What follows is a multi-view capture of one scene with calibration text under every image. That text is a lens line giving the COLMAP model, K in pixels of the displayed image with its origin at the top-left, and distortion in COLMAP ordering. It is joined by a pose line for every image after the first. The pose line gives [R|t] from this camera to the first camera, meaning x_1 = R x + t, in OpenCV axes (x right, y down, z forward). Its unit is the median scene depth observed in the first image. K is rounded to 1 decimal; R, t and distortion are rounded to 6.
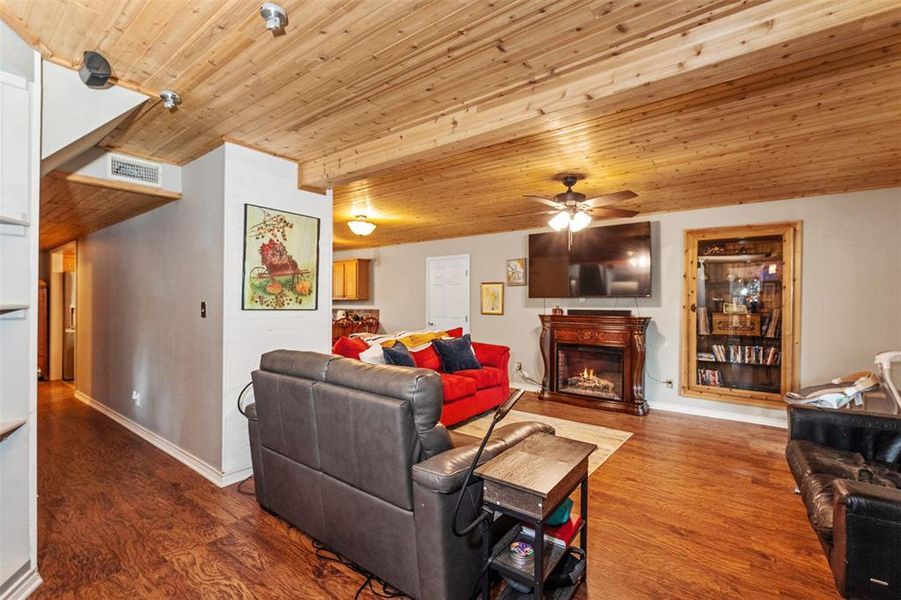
lens RADIAL K [[400.9, 0, 450.5], [0, 400.9, 300.0], [0, 0, 1]] dist [-0.001409, -0.000355]
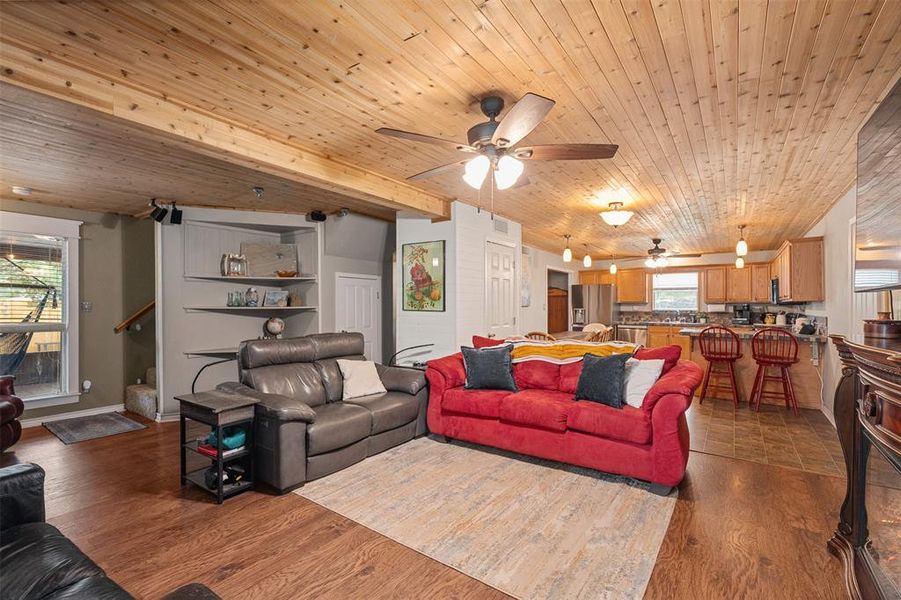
lens RADIAL K [[409.6, 0, 450.8], [0, 409.6, 306.4], [0, 0, 1]] dist [-0.003212, -0.000468]
pose [[0.036145, -0.001353, -0.999346, 0.752331], [0.005064, 0.999986, -0.001171, 0.008102], [0.999334, -0.005018, 0.036151, 0.740835]]
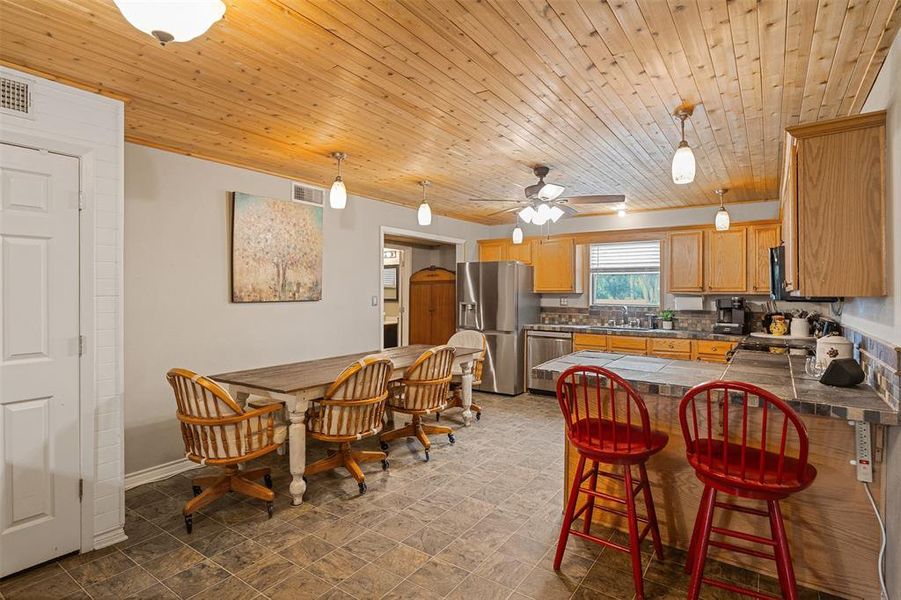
lens RADIAL K [[468.0, 0, 447.5], [0, 468.0, 292.5], [0, 0, 1]] dist [0.000462, 0.000172]
pose [[0.037297, -0.002923, -0.999300, 0.085661], [-0.000366, 0.999996, -0.002939, -0.006226], [0.999304, 0.000475, 0.037296, 1.381037]]
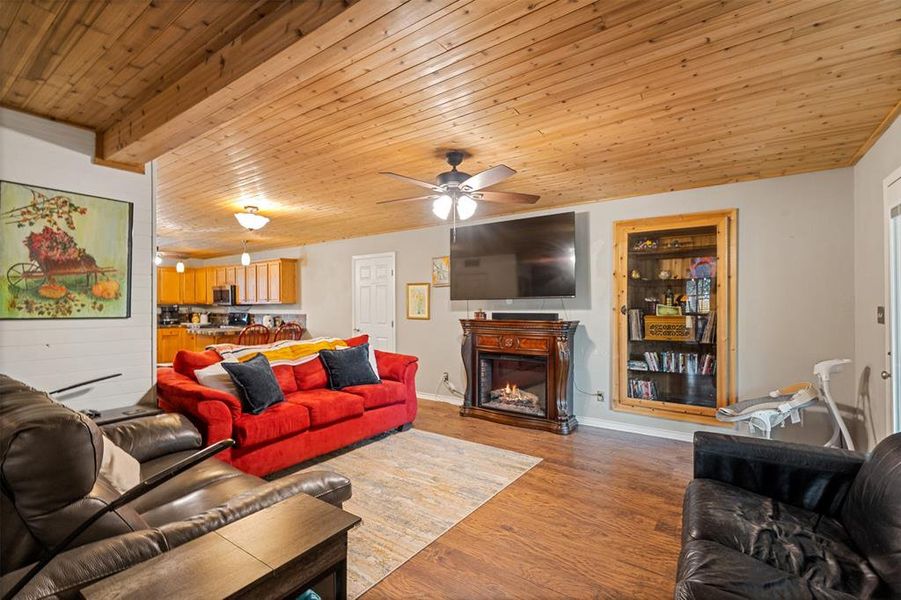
lens RADIAL K [[406.5, 0, 450.5], [0, 406.5, 300.0], [0, 0, 1]] dist [-0.002223, -0.000040]
pose [[0.999362, -0.008776, 0.034621, 0.209824], [0.009021, 0.999935, -0.006918, 0.000813], [-0.034558, 0.007226, 0.999377, 0.131563]]
